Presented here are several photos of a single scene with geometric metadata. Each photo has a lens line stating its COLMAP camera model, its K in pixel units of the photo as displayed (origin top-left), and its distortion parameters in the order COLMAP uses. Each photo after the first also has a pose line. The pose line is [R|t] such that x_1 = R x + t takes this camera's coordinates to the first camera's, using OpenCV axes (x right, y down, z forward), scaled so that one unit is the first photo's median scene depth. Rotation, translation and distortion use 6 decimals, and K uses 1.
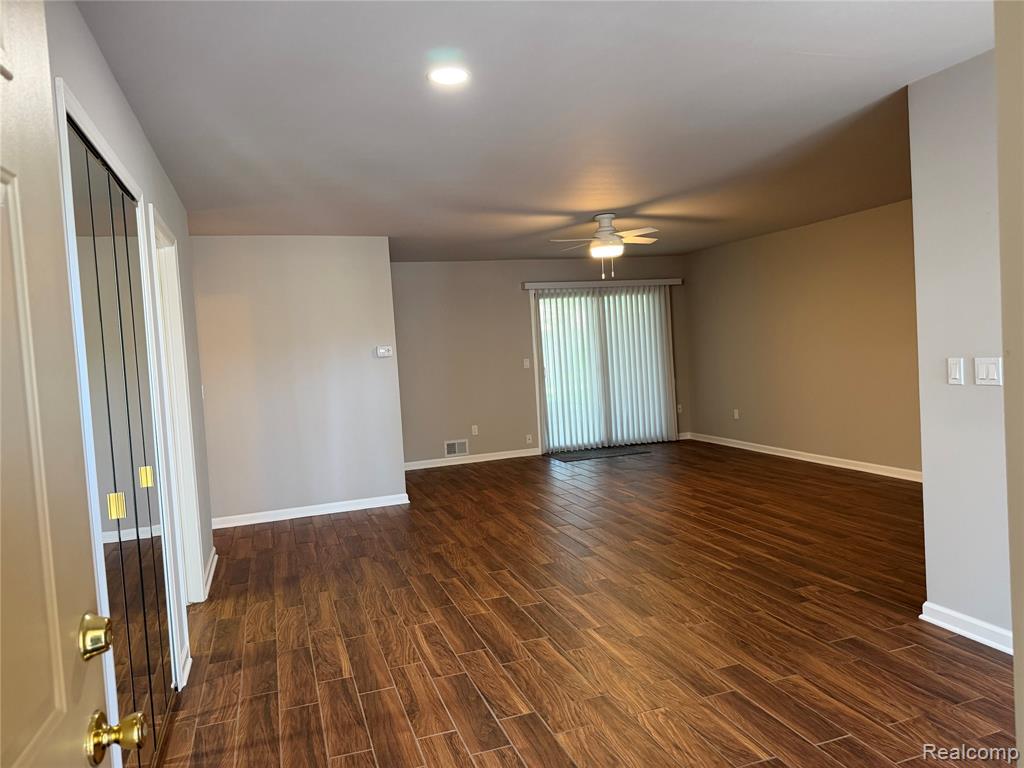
lens RADIAL K [[713.3, 0, 519.5], [0, 713.3, 377.4], [0, 0, 1]] dist [0.067189, -0.090874]
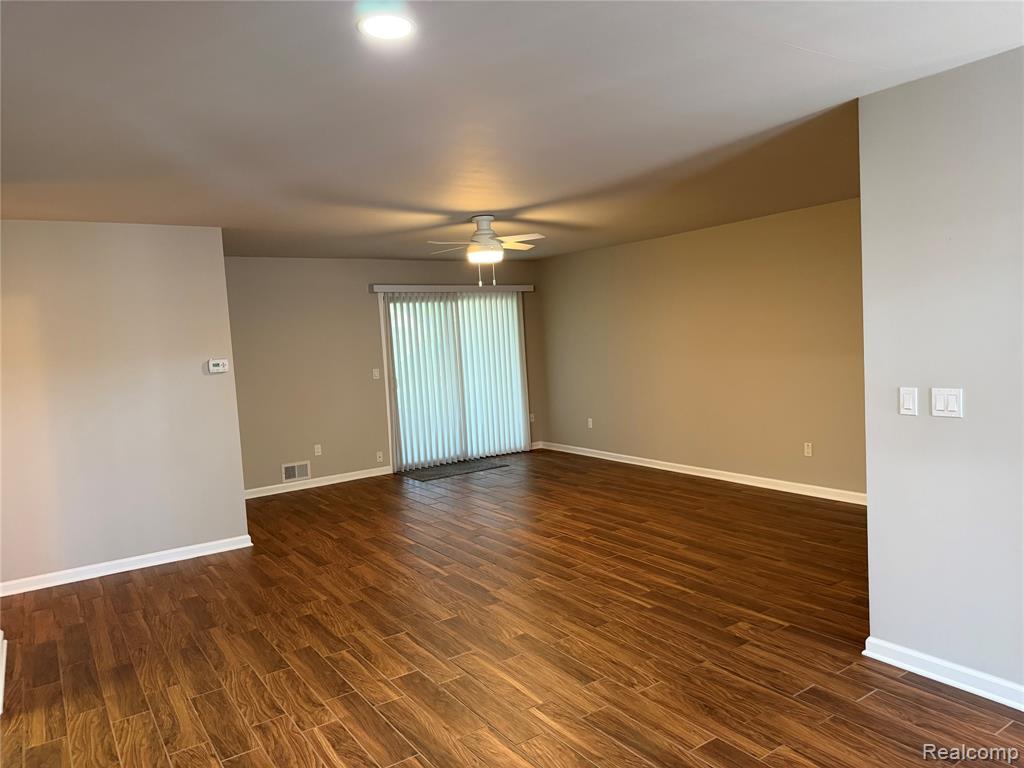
lens RADIAL K [[713.3, 0, 512.5], [0, 713.3, 383.7], [0, 0, 1]] dist [0.067189, -0.090874]
pose [[0.965719, -0.013106, 0.259260, -0.109324], [0.009610, 0.999845, 0.014750, -0.035894], [-0.259413, -0.011753, 0.965695, 0.145699]]
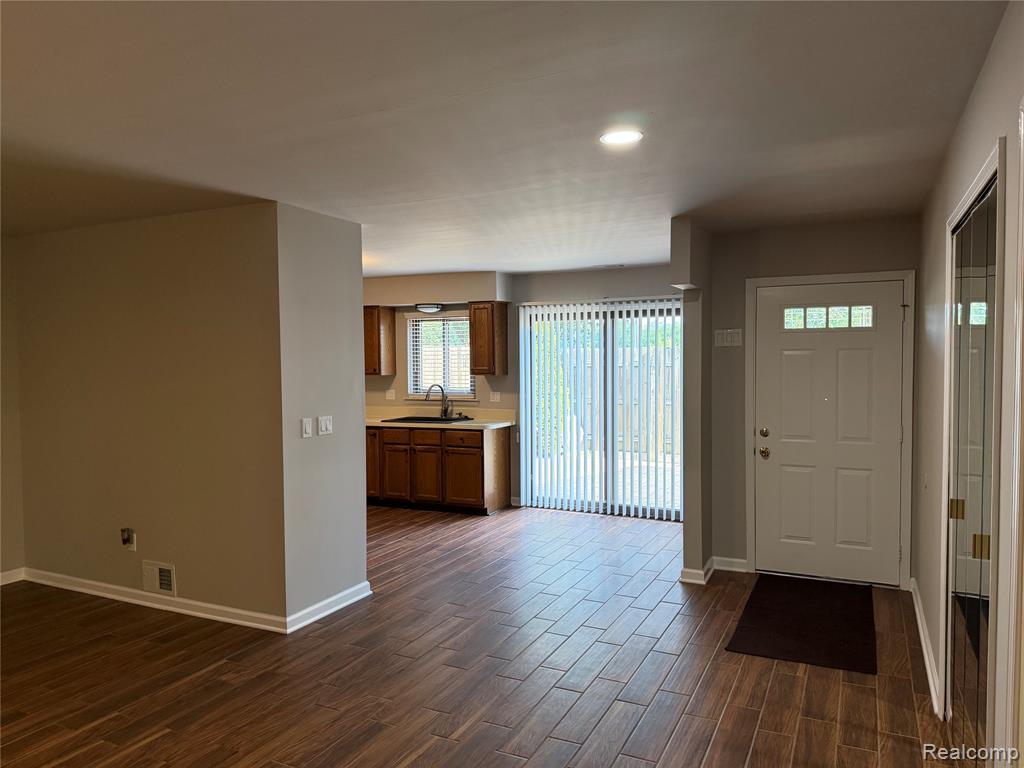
lens RADIAL K [[713.3, 0, 508.1], [0, 713.3, 394.4], [0, 0, 1]] dist [0.067189, -0.090874]
pose [[-0.699393, 0.032598, 0.713994, -0.443463], [0.079383, 0.996322, 0.032272, -0.059605], [-0.710315, 0.079250, -0.699408, 1.175614]]
